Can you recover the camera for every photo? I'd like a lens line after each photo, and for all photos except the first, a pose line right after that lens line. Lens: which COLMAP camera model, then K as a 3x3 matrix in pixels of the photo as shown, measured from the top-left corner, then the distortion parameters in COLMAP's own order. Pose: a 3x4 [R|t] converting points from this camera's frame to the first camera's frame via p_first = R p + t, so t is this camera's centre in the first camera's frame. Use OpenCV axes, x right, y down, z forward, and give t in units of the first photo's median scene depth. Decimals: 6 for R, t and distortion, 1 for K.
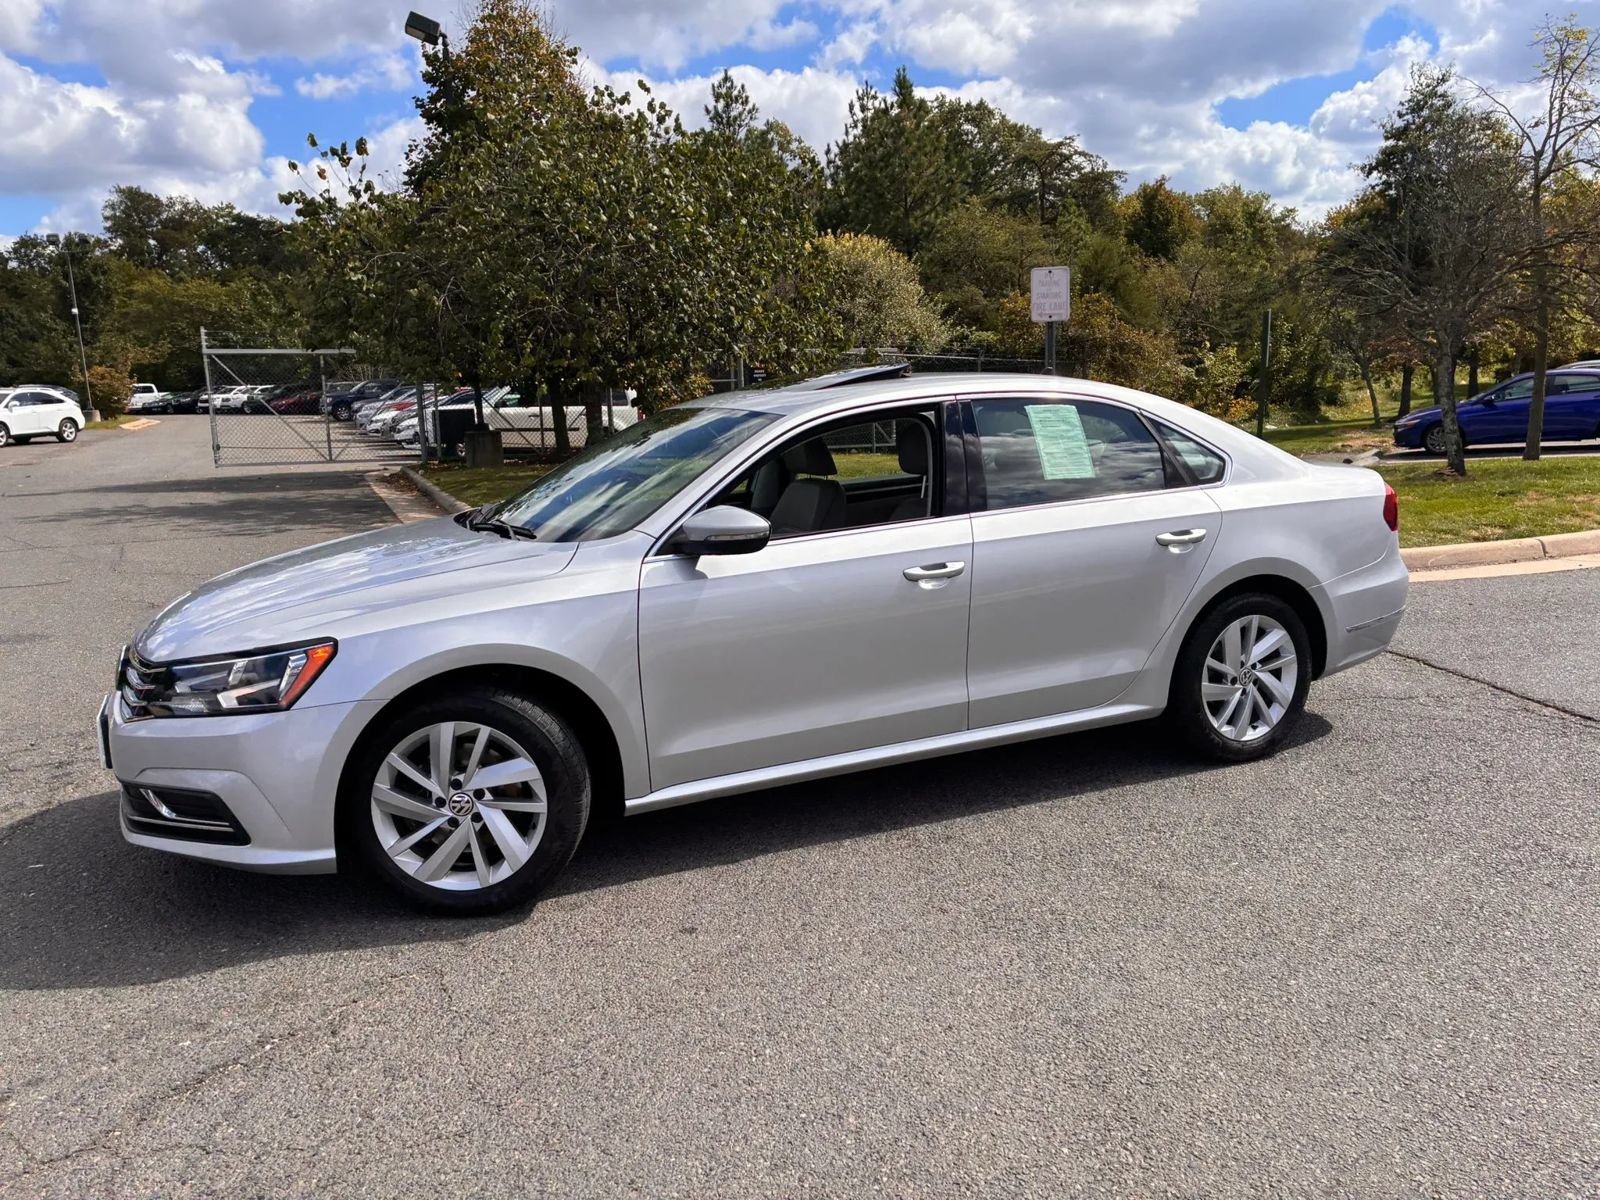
lens RADIAL K [[1217.1, 0, 794.0], [0, 1217.1, 595.8], [0, 0, 1]] dist [0.055836, -0.069798]
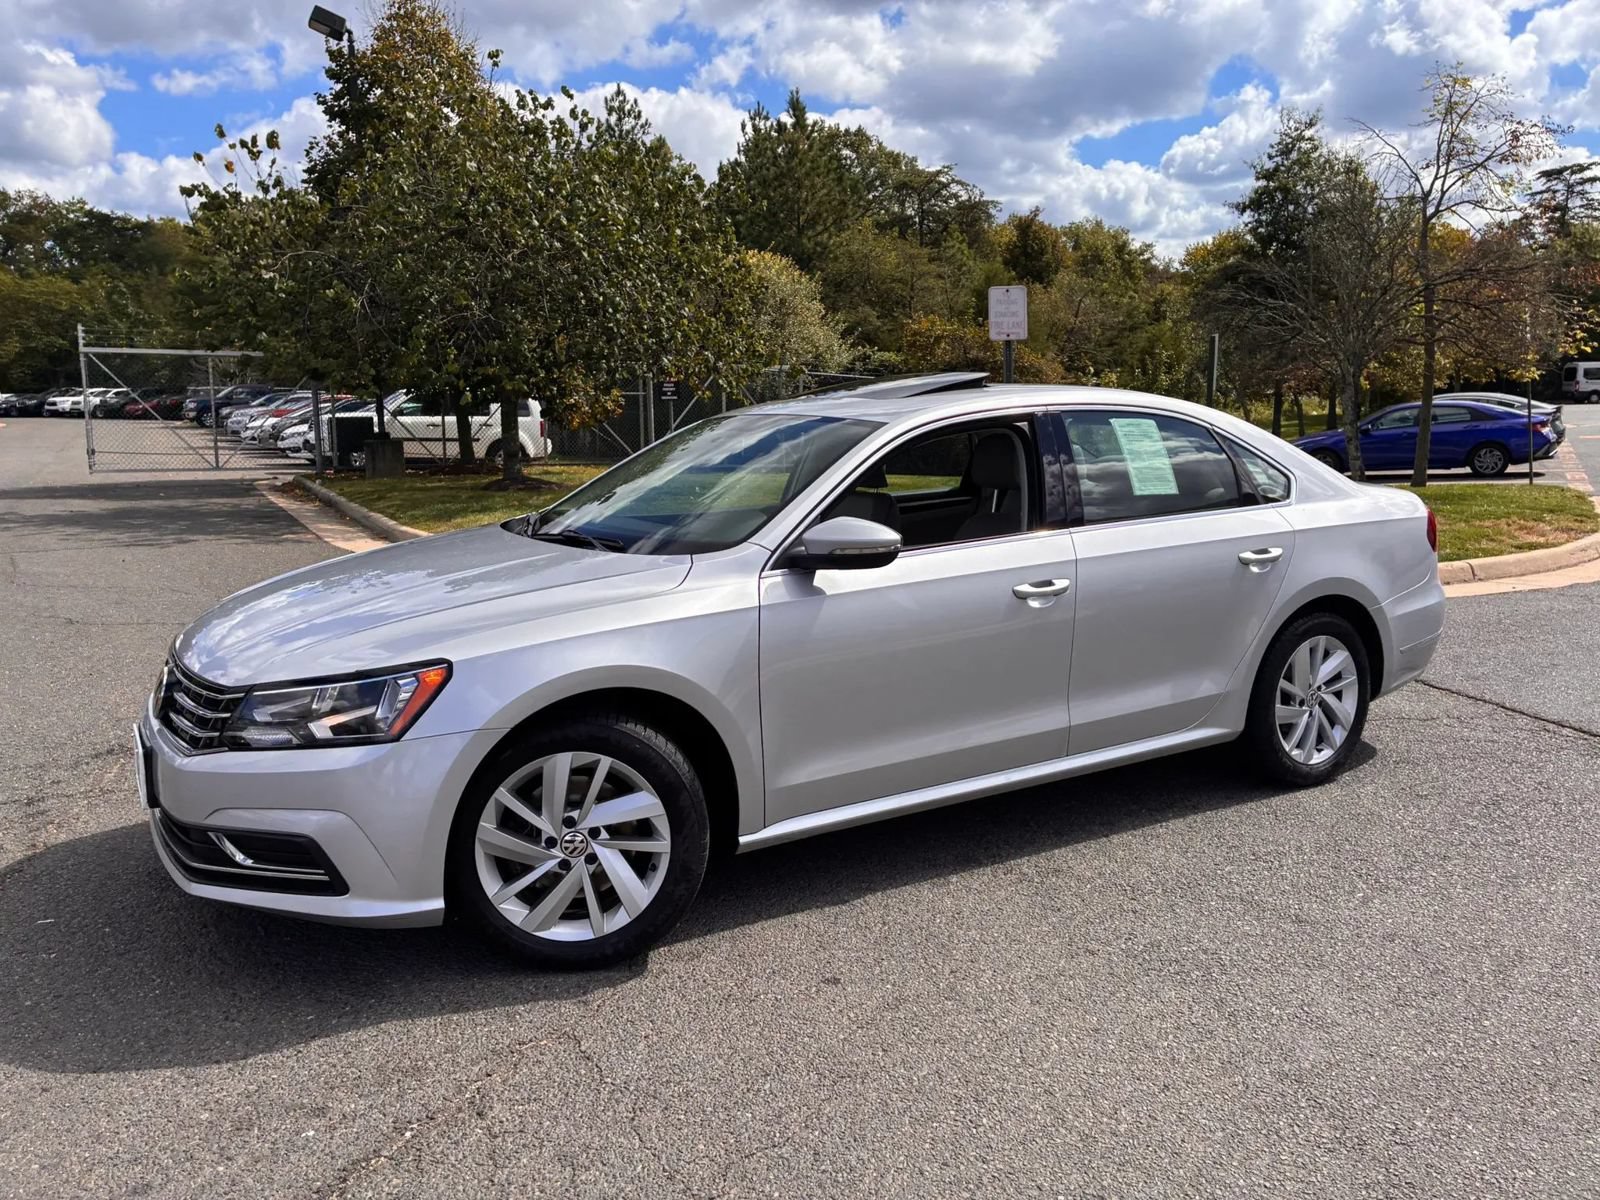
lens RADIAL K [[1217.1, 0, 787.8], [0, 1217.1, 578.2], [0, 0, 1]] dist [0.055836, -0.069798]
pose [[0.994935, 0.007081, 0.100271, -0.042068], [-0.004302, 0.999601, -0.027911, -0.000301], [-0.100429, 0.027338, 0.994569, 0.016817]]
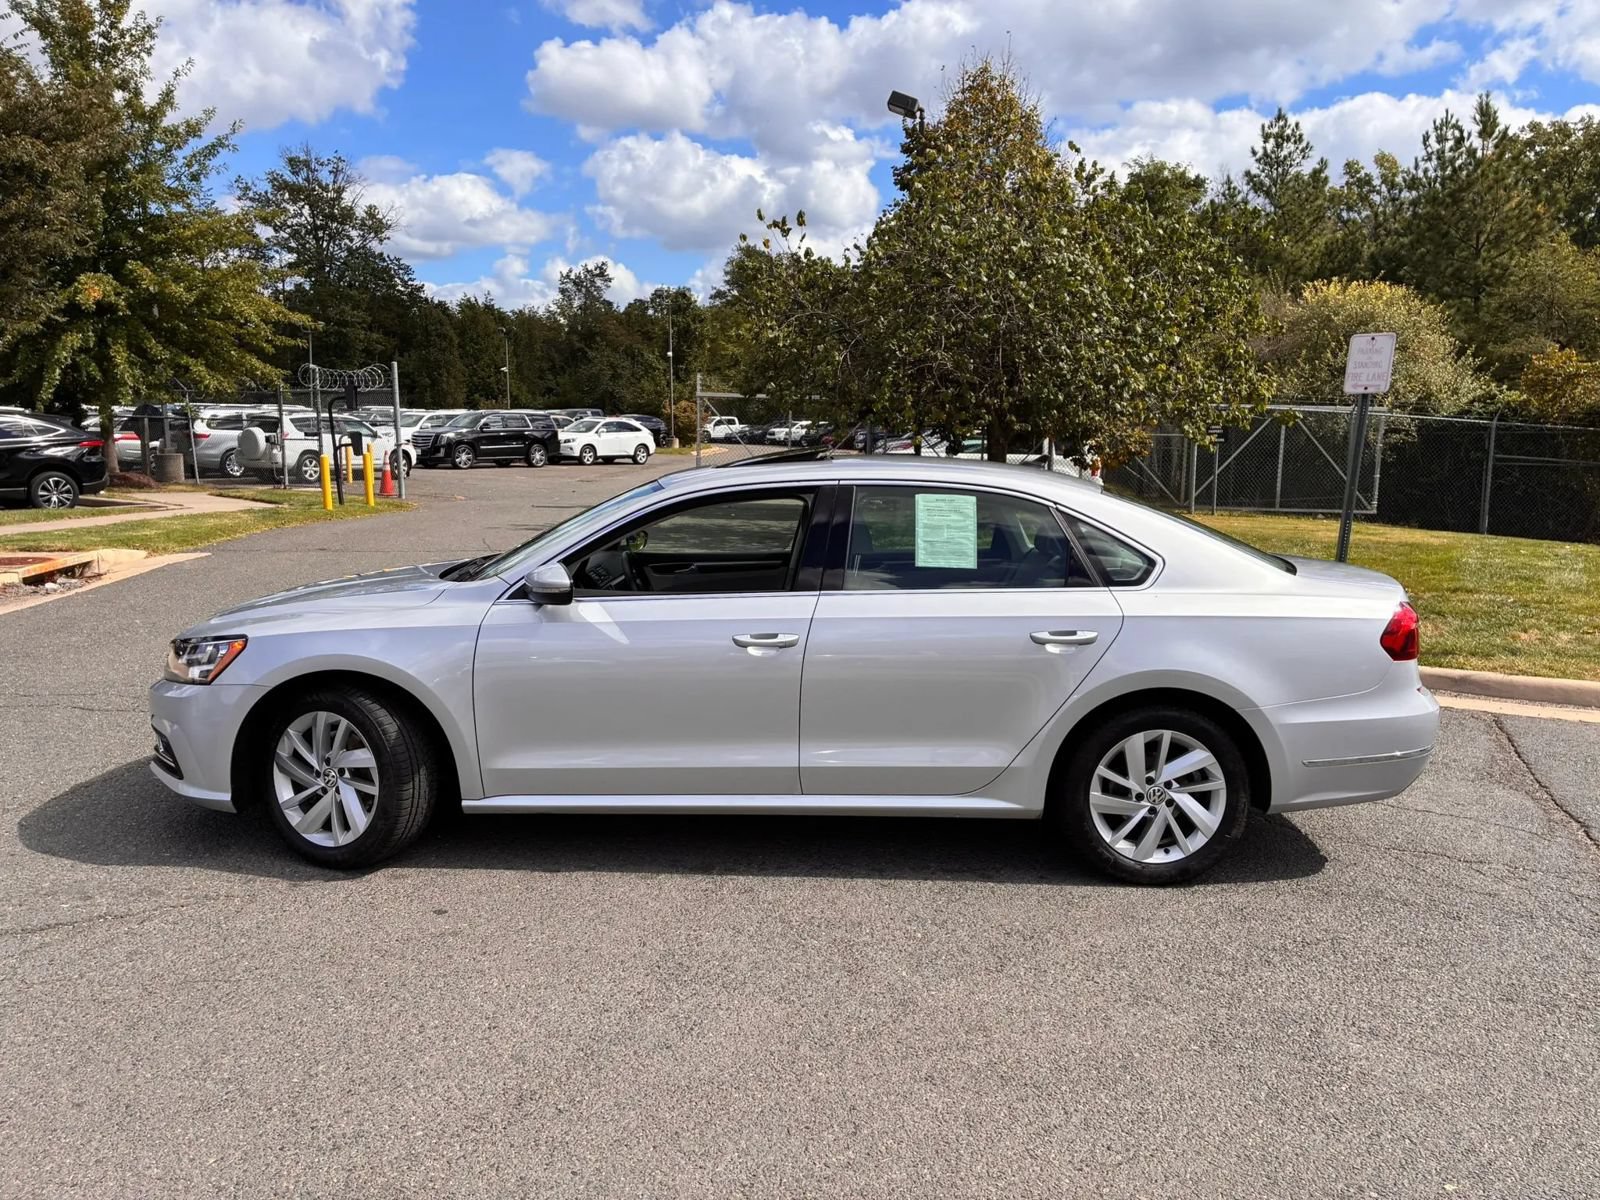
lens RADIAL K [[1217.1, 0, 799.8], [0, 1217.1, 595.1], [0, 0, 1]] dist [0.055836, -0.069798]
pose [[0.899336, 0.098963, -0.425912, 0.141973], [-0.113302, 0.993525, -0.008392, -0.013136], [0.422324, 0.055804, 0.904726, 0.007632]]
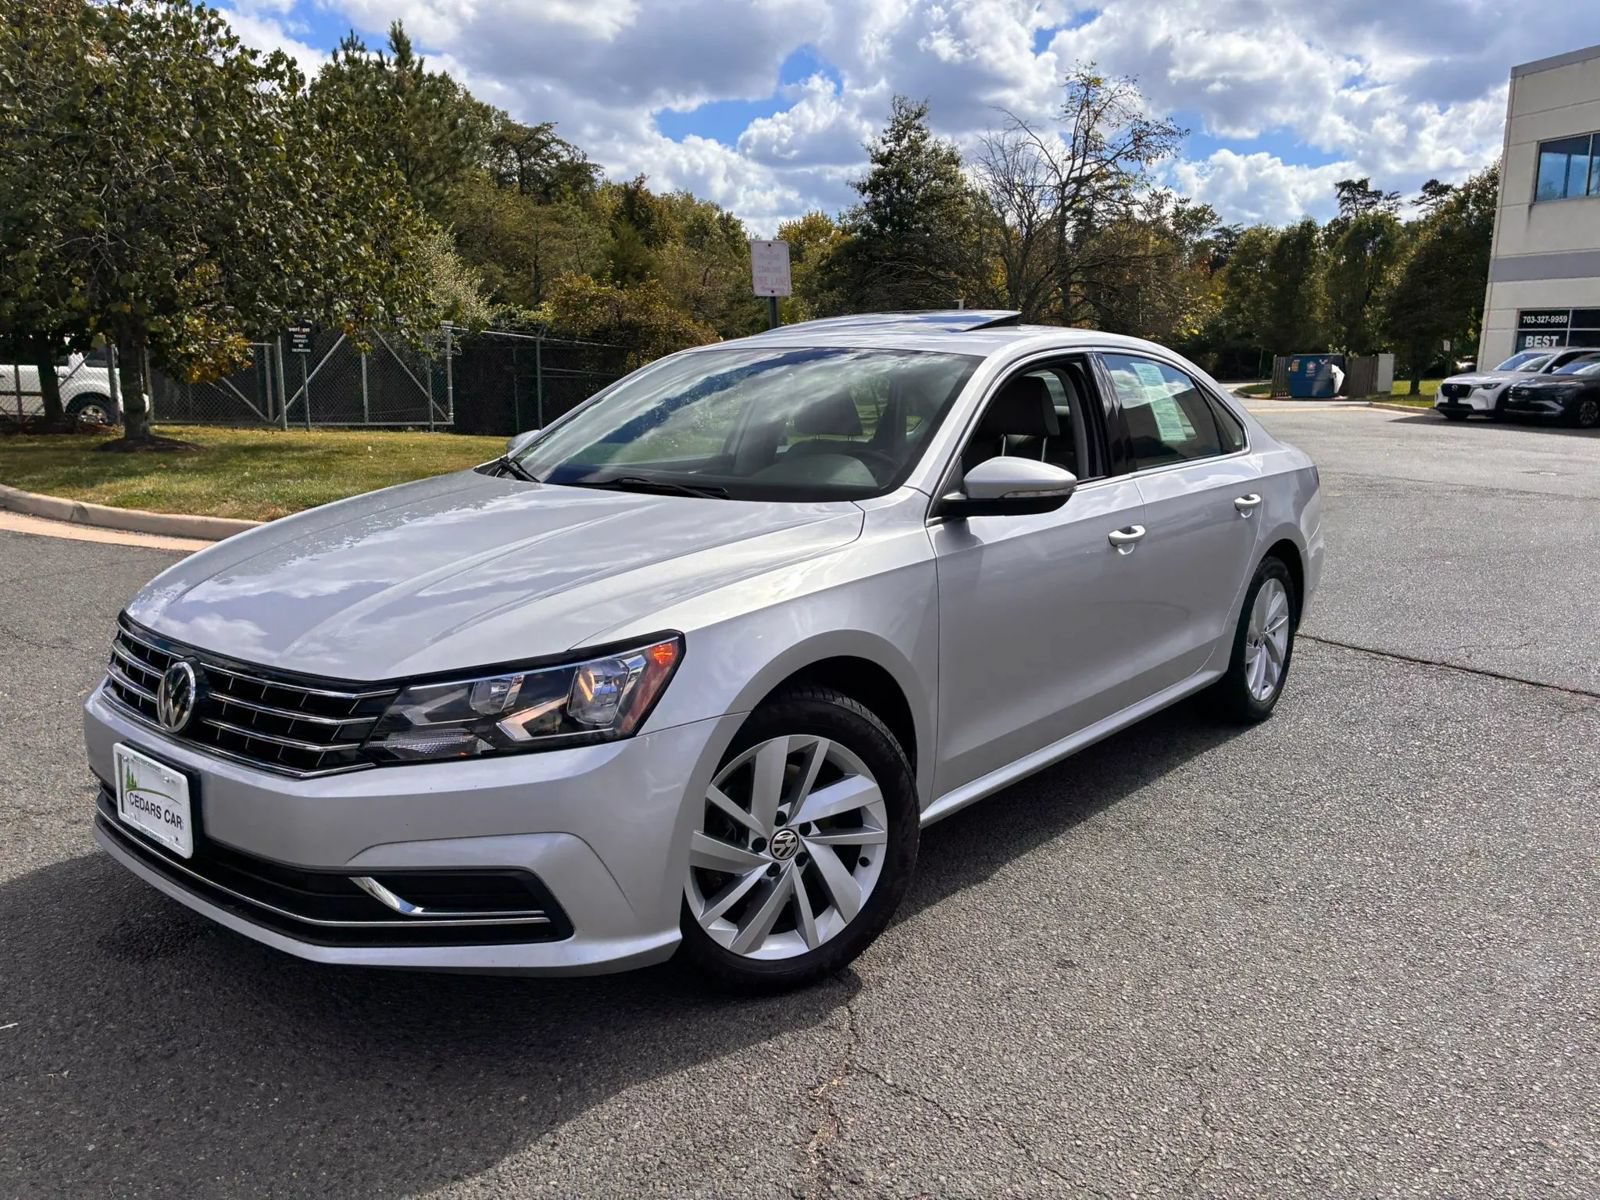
lens RADIAL K [[1217.1, 0, 796.2], [0, 1217.1, 594.8], [0, 0, 1]] dist [0.055836, -0.069798]
pose [[0.905997, -0.031812, 0.422086, -0.117670], [0.028790, 0.999494, 0.013533, 0.001222], [-0.422303, -0.000109, 0.906455, 0.063715]]
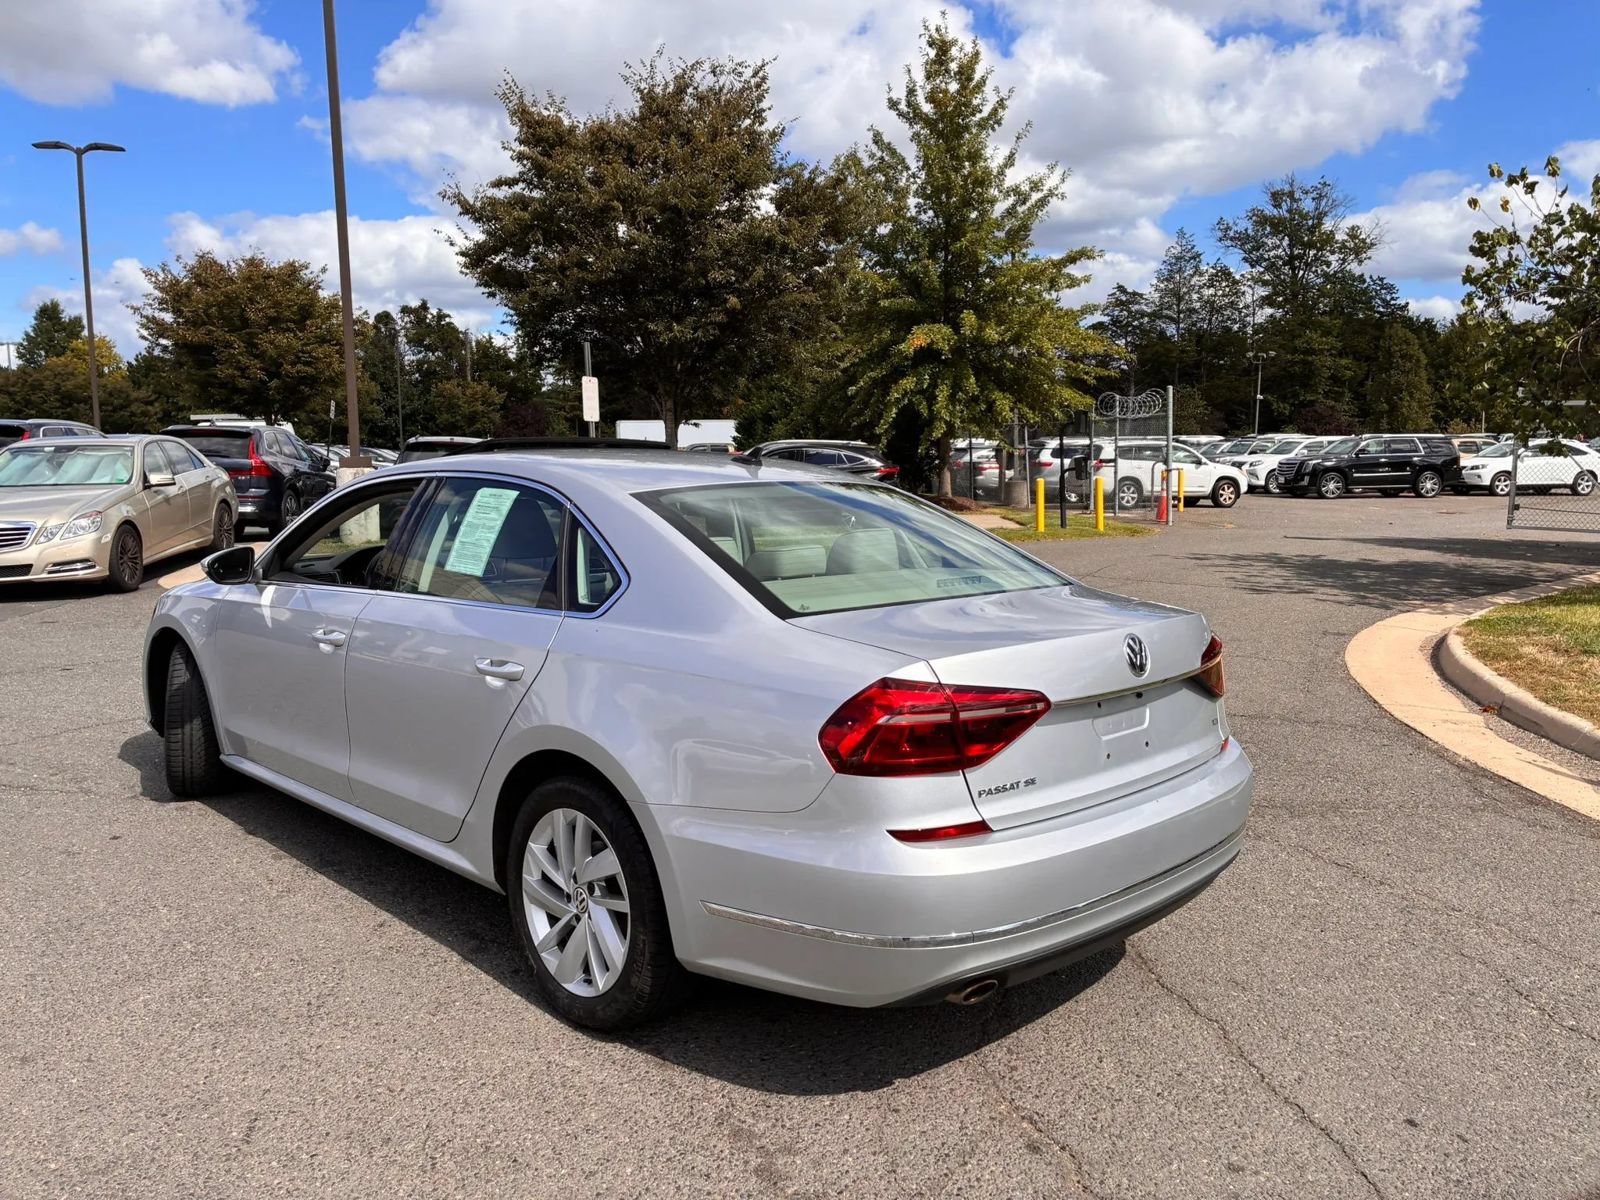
lens RADIAL K [[1217.9, 0, 797.6], [0, 1217.9, 587.5], [0, 0, 1]] dist [0.060601, -0.081944]
pose [[0.319484, 0.131717, -0.938392, 0.287404], [-0.173353, 0.981704, 0.078777, -0.050440], [0.931600, 0.137505, 0.336473, 0.240392]]
